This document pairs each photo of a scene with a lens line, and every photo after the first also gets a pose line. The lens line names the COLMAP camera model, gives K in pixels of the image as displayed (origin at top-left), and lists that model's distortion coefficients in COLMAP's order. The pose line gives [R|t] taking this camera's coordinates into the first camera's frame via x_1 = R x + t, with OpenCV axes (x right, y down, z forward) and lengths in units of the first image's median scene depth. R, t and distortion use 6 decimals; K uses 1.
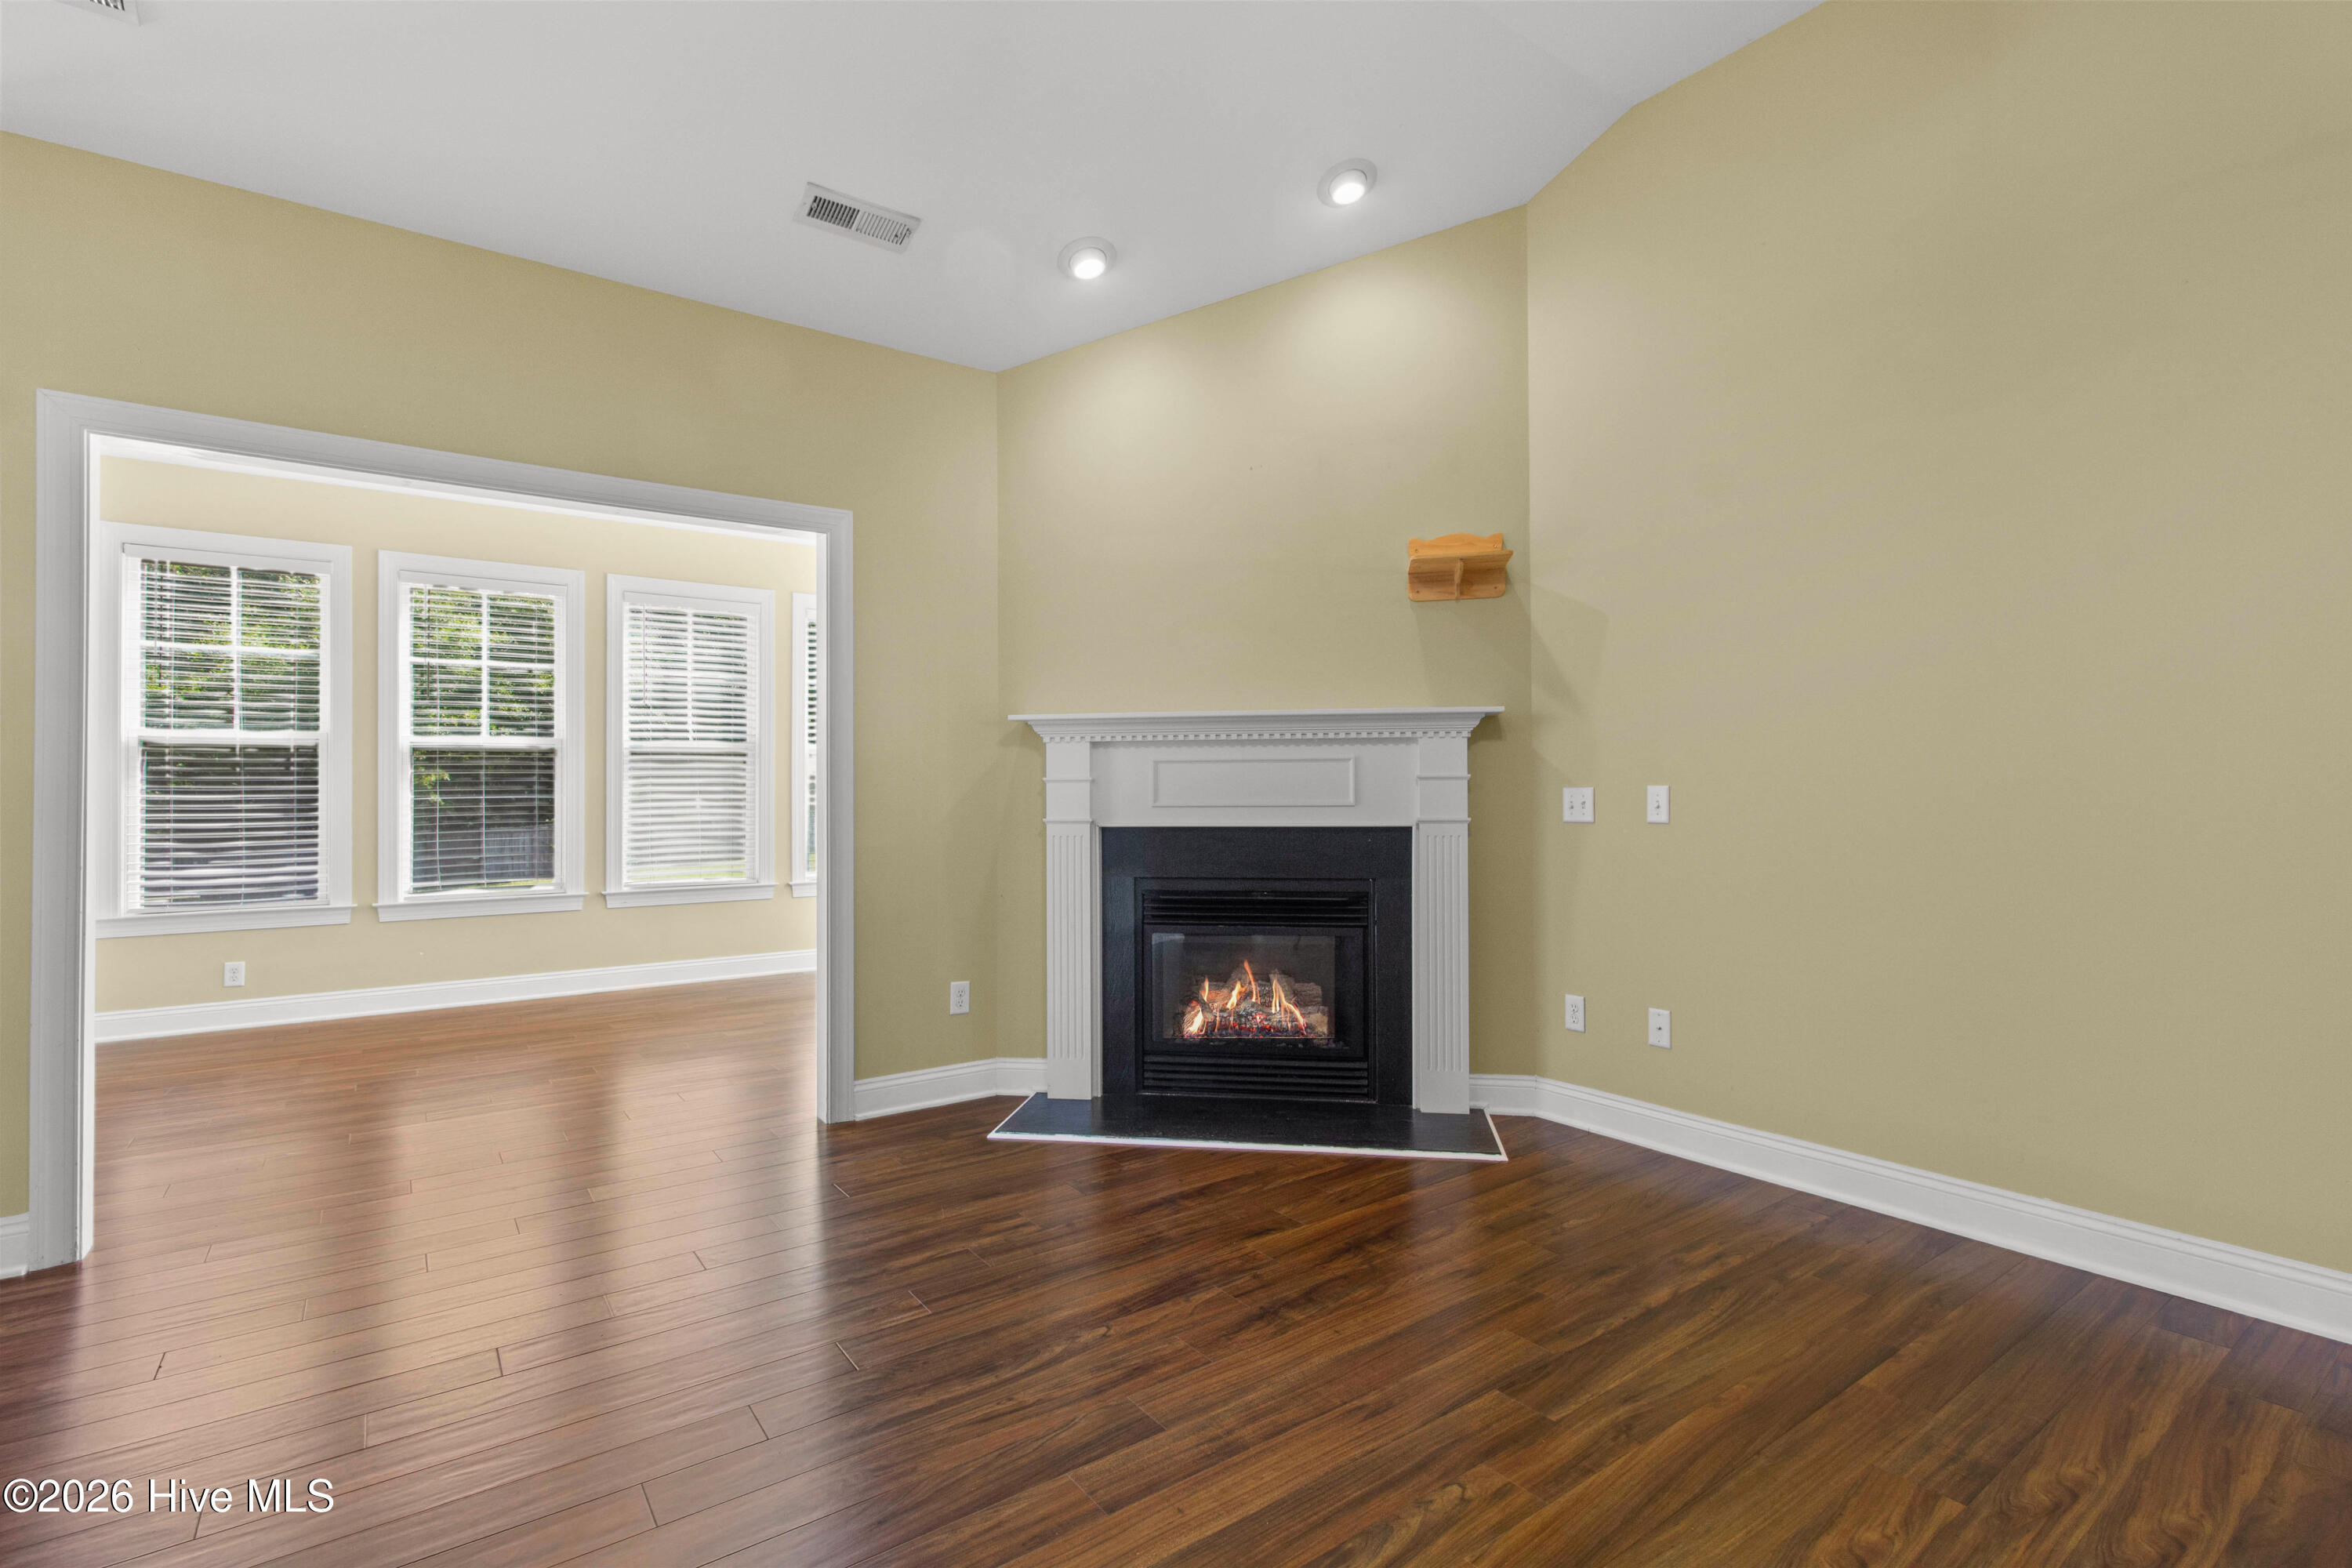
lens RADIAL K [[1100.4, 0, 1195.7], [0, 1100.4, 778.0], [0, 0, 1]] dist [0.002327, 0.001562]
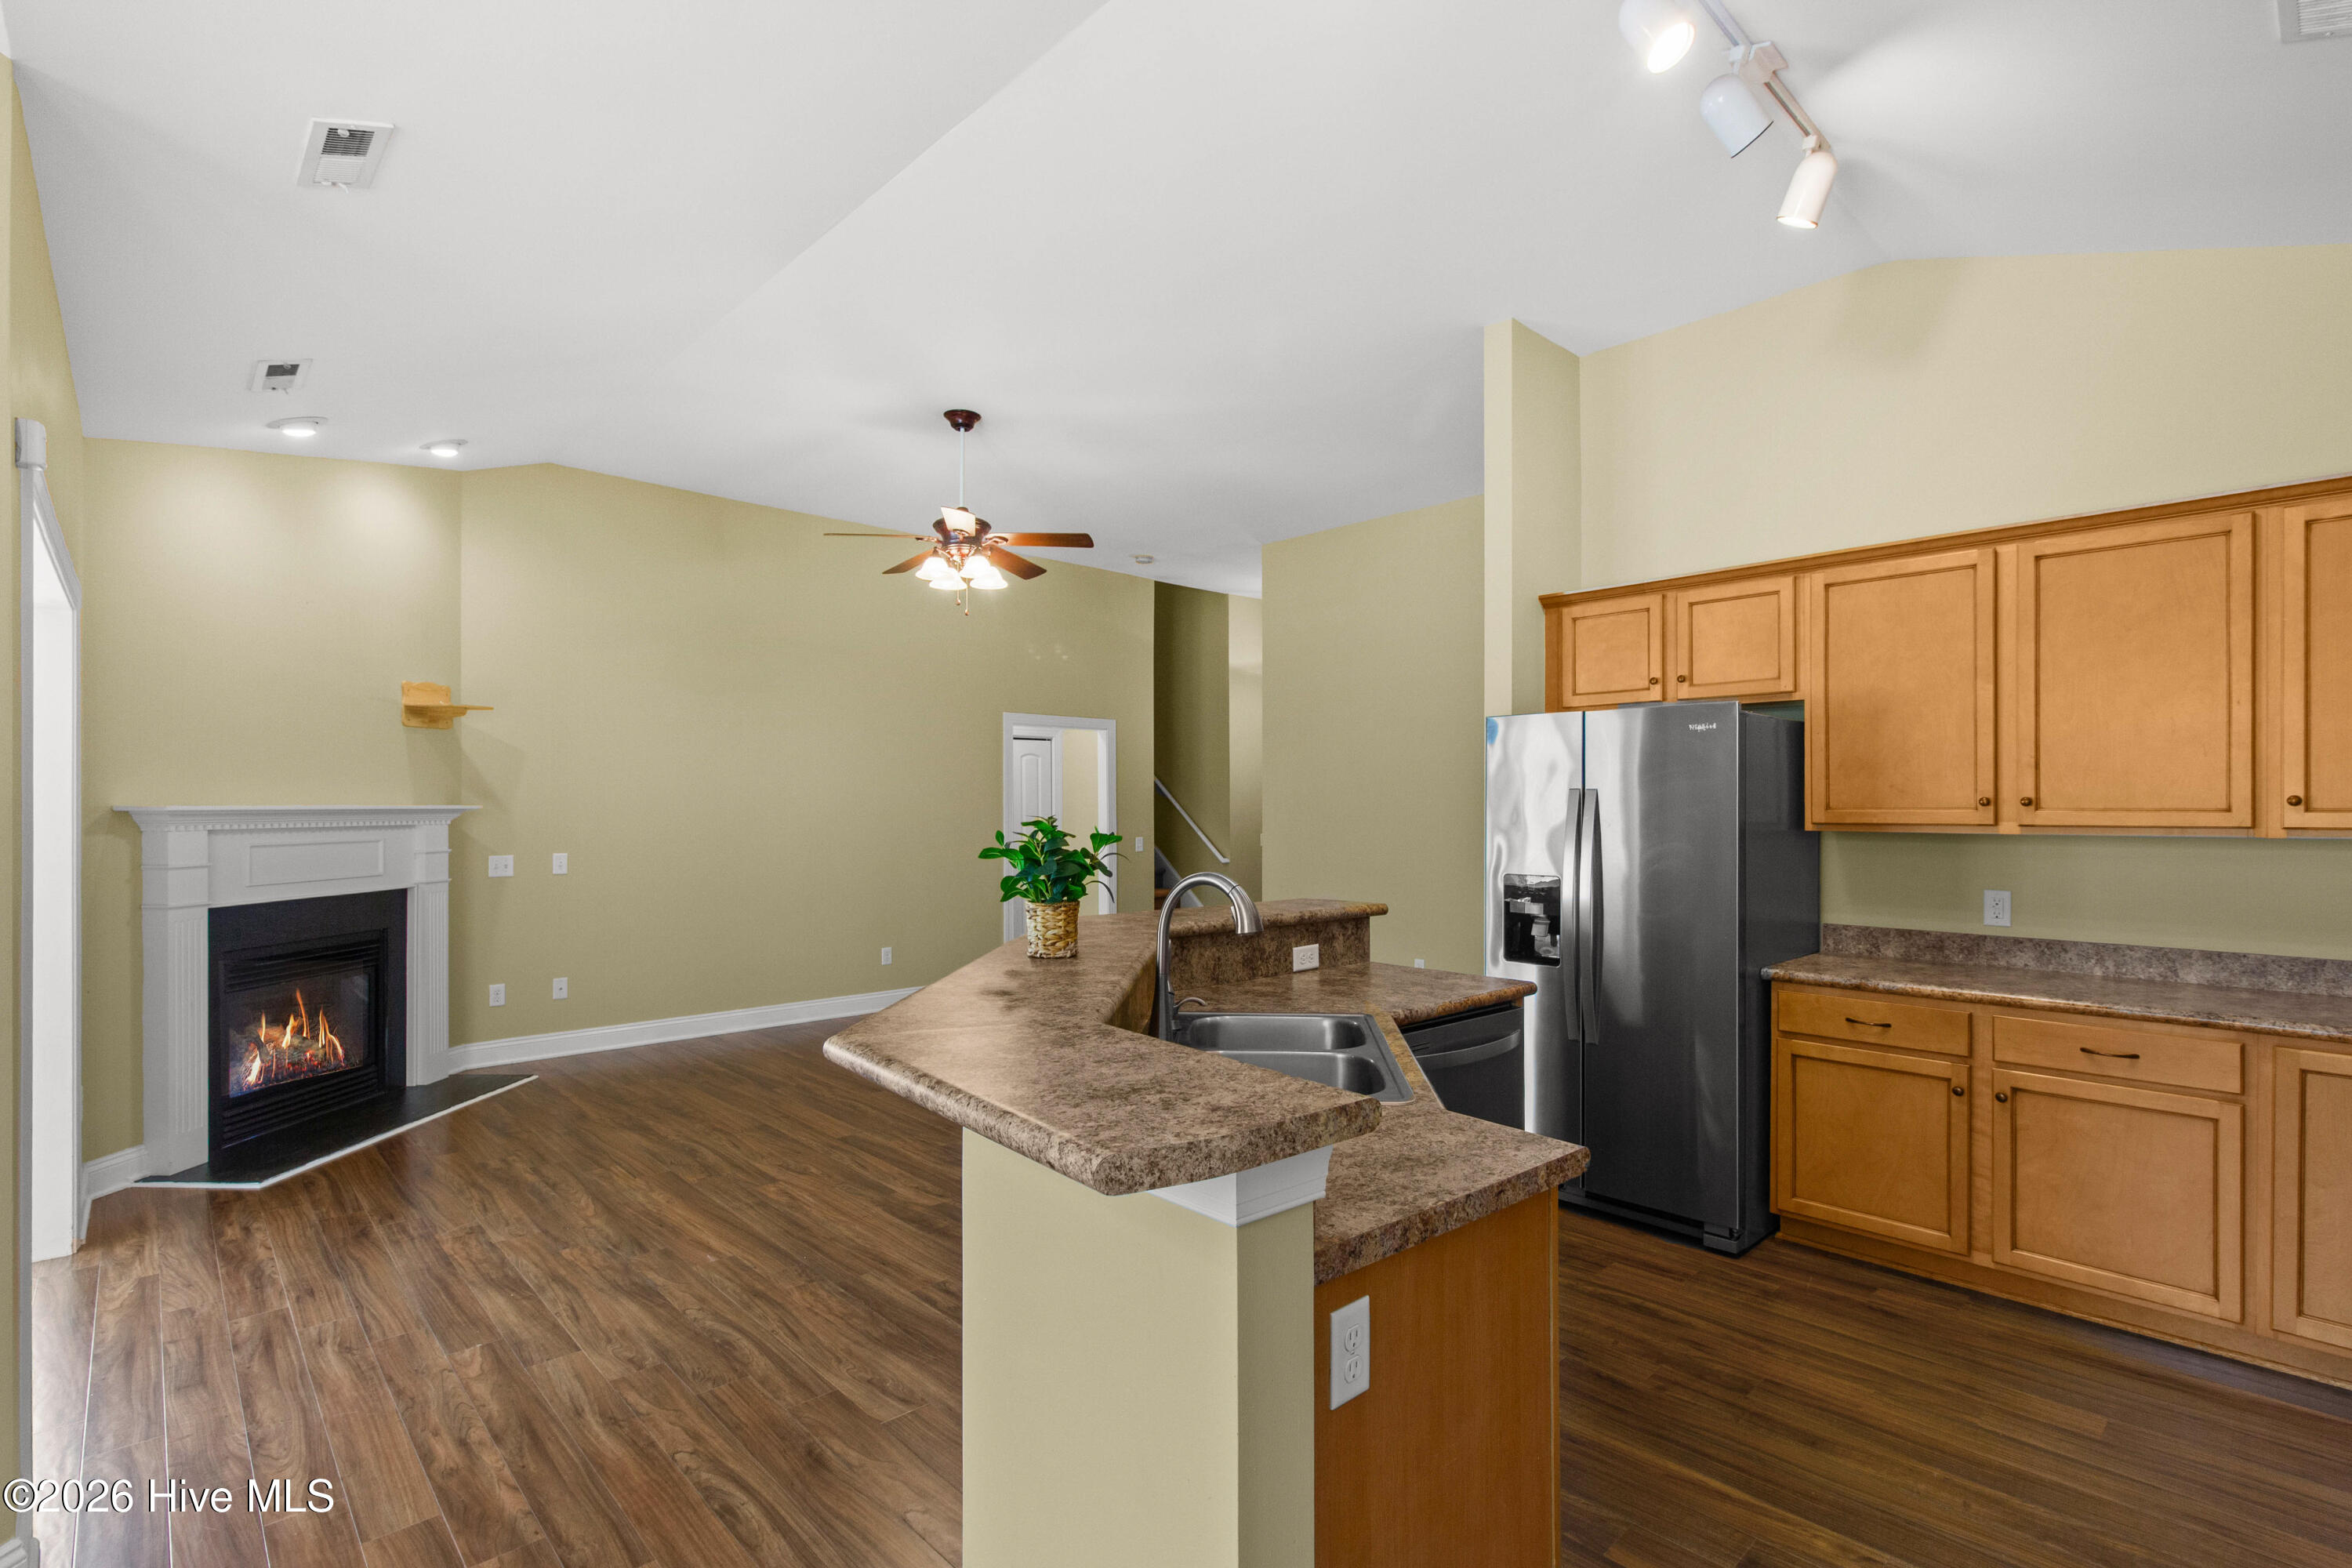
lens RADIAL K [[1100.4, 0, 1181.0], [0, 1100.4, 801.3], [0, 0, 1]] dist [0.002327, 0.001562]
pose [[-0.115372, 0.009516, 0.993277, -1.296142], [-0.017515, 0.999779, -0.011613, -0.066015], [-0.993168, -0.018738, -0.115180, 0.176399]]
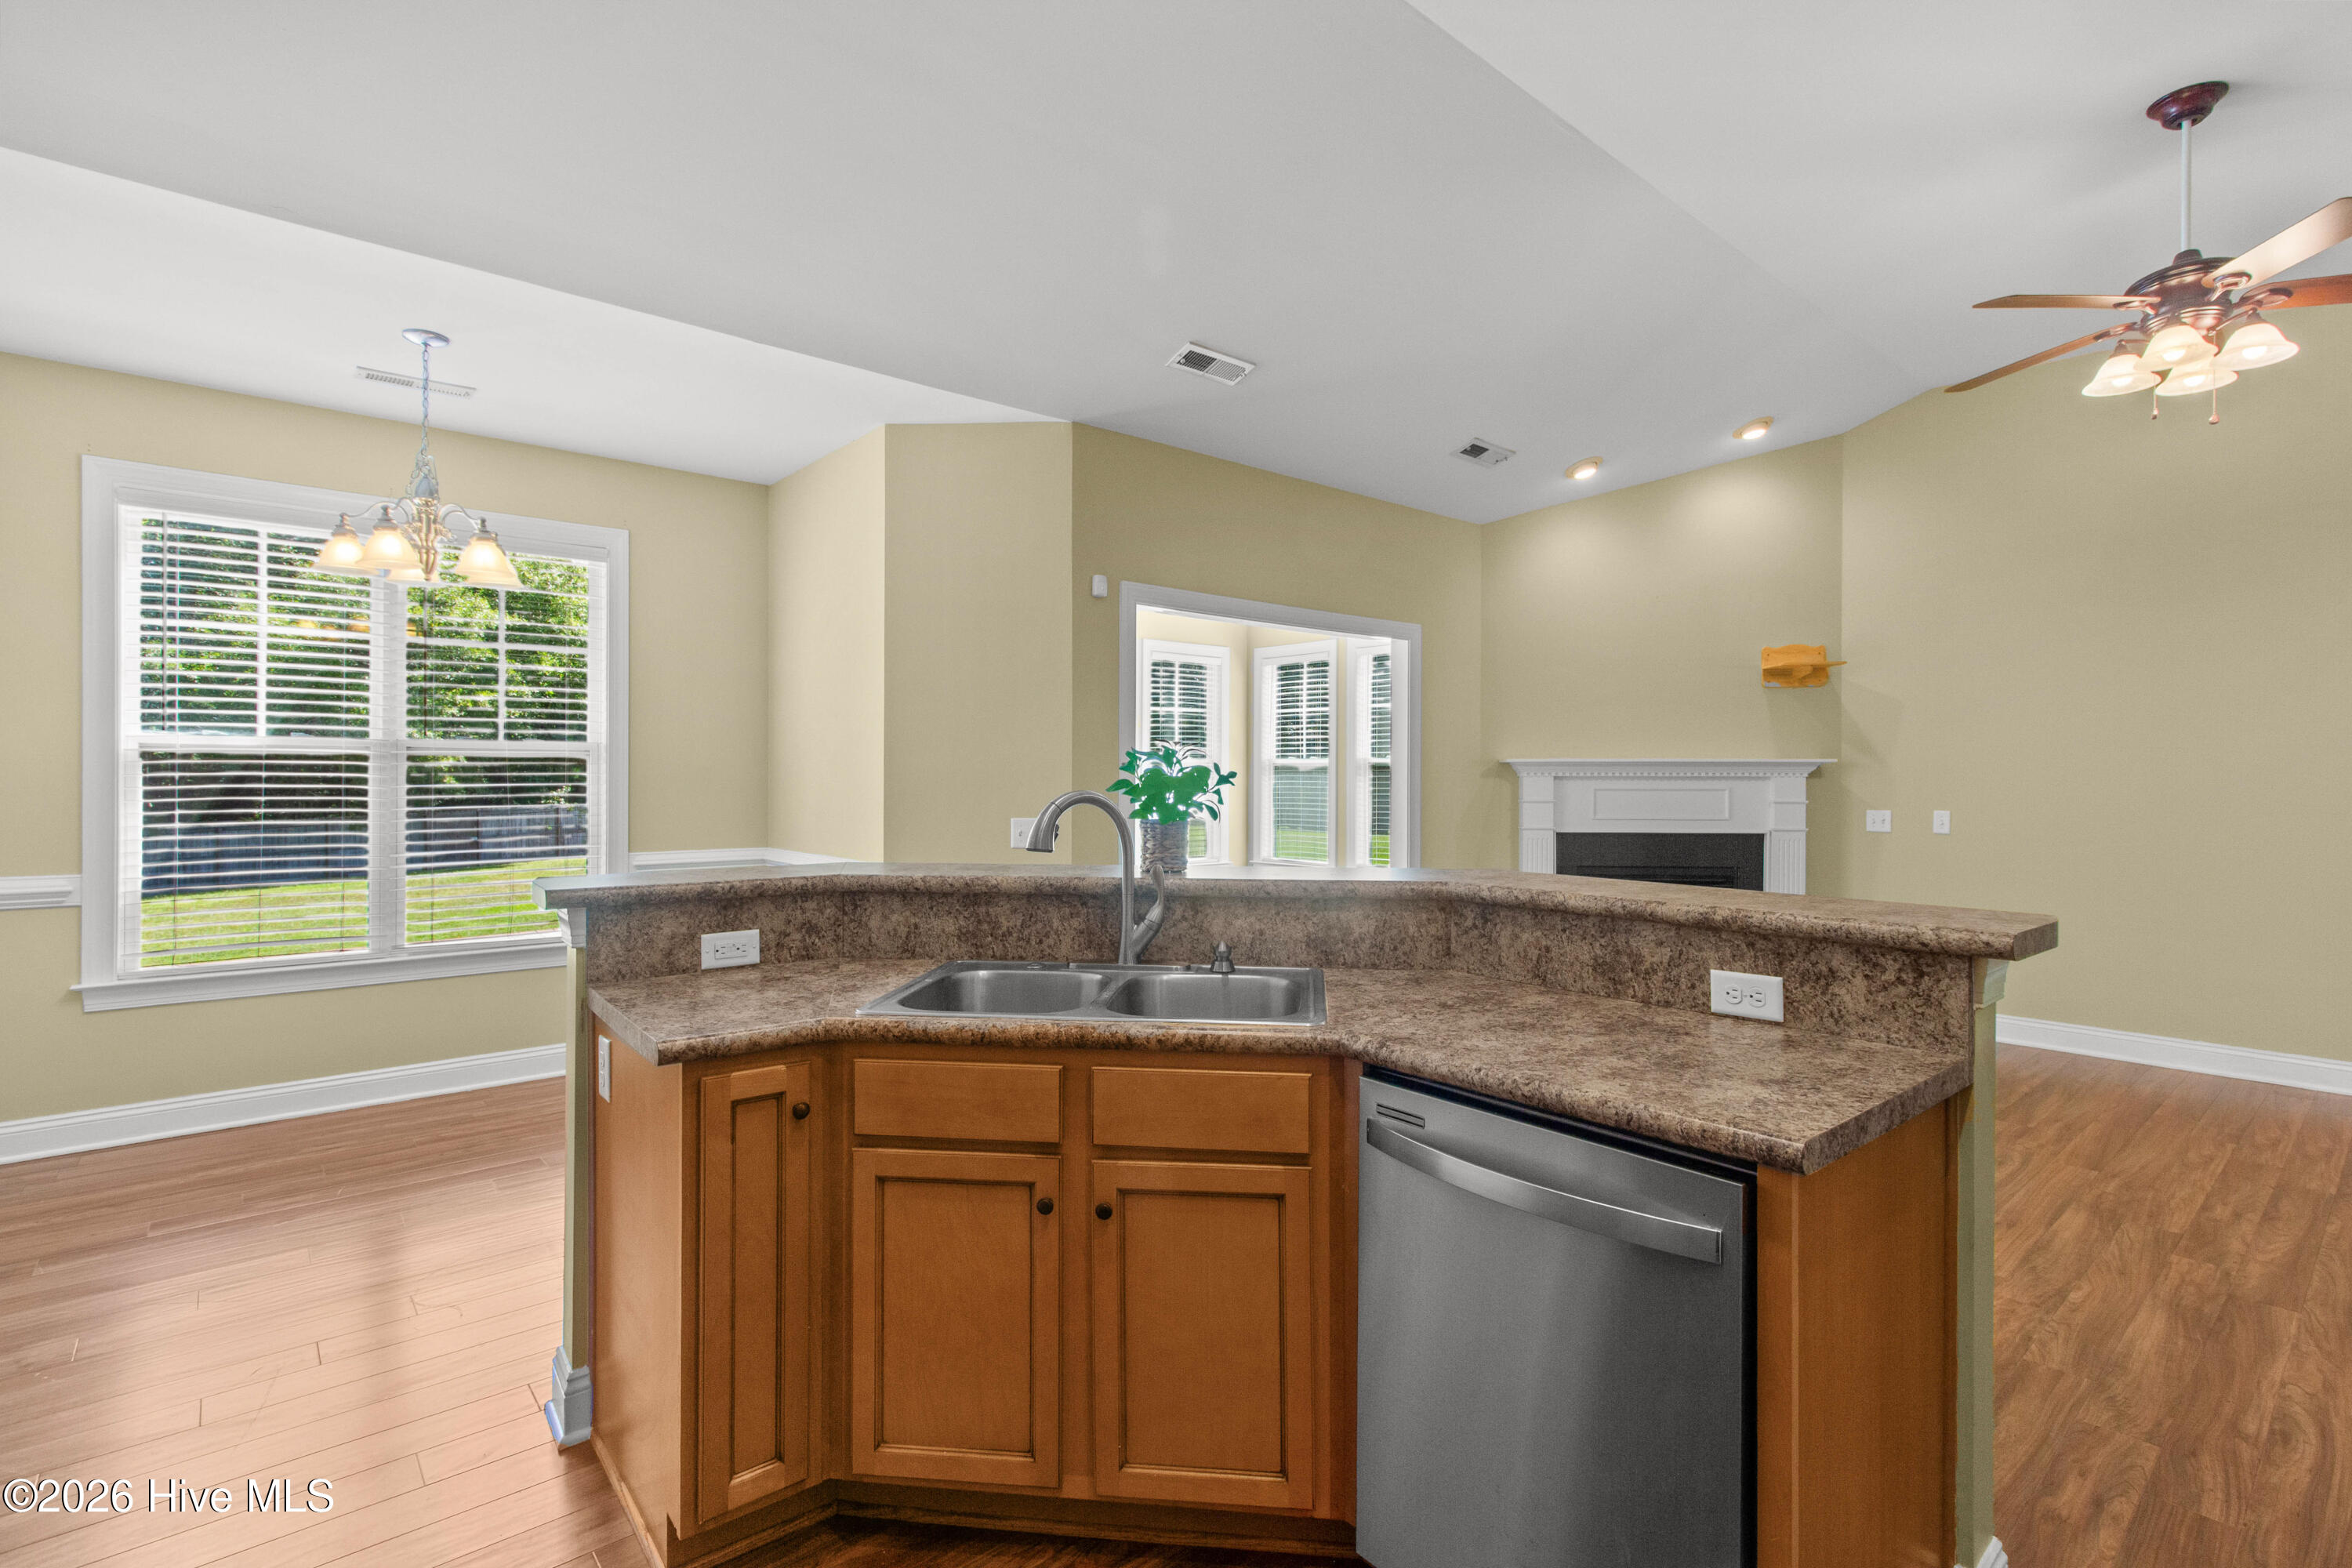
lens RADIAL K [[1100.4, 0, 1194.0], [0, 1100.4, 775.0], [0, 0, 1]] dist [0.002327, 0.001562]
pose [[0.996343, 0.008171, 0.085058, -0.723409], [-0.009529, 0.999833, 0.015573, -0.053822], [-0.084916, -0.016327, 0.996254, -0.469209]]
